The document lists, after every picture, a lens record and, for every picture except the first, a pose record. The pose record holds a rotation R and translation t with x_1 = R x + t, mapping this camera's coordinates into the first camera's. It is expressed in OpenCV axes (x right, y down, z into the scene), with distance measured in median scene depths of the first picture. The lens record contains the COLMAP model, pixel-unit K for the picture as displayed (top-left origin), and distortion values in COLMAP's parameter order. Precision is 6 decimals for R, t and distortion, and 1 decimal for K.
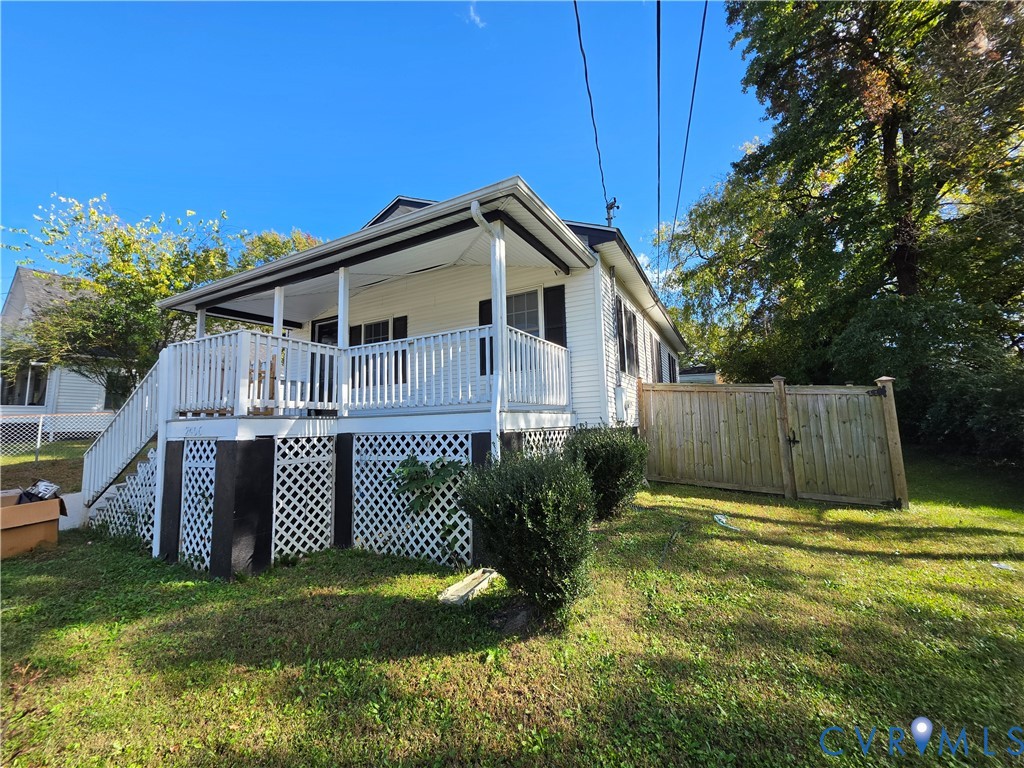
lens RADIAL K [[412.1, 0, 511.6], [0, 412.1, 380.3], [0, 0, 1]] dist [-0.000991, 0.000106]
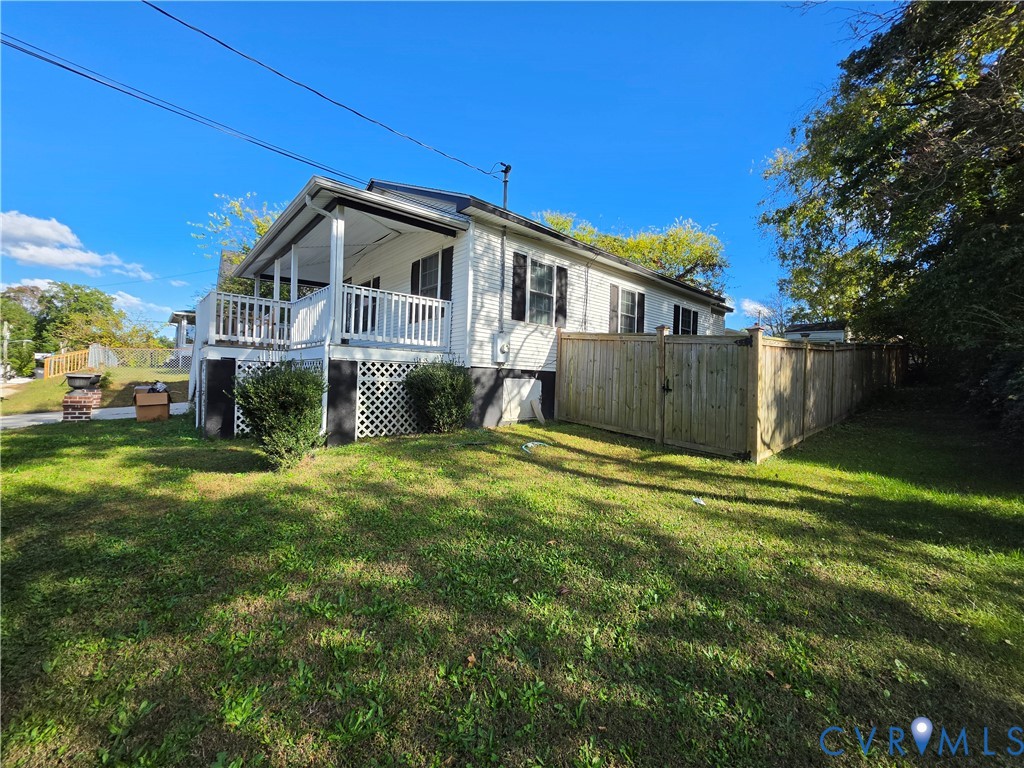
lens RADIAL K [[412.1, 0, 511.6], [0, 412.1, 380.3], [0, 0, 1]] dist [-0.000991, 0.000106]
pose [[0.937804, 0.052320, -0.343200, 0.710859], [-0.015507, 0.993905, 0.109145, 0.021269], [0.346819, -0.097035, 0.932899, -0.088412]]
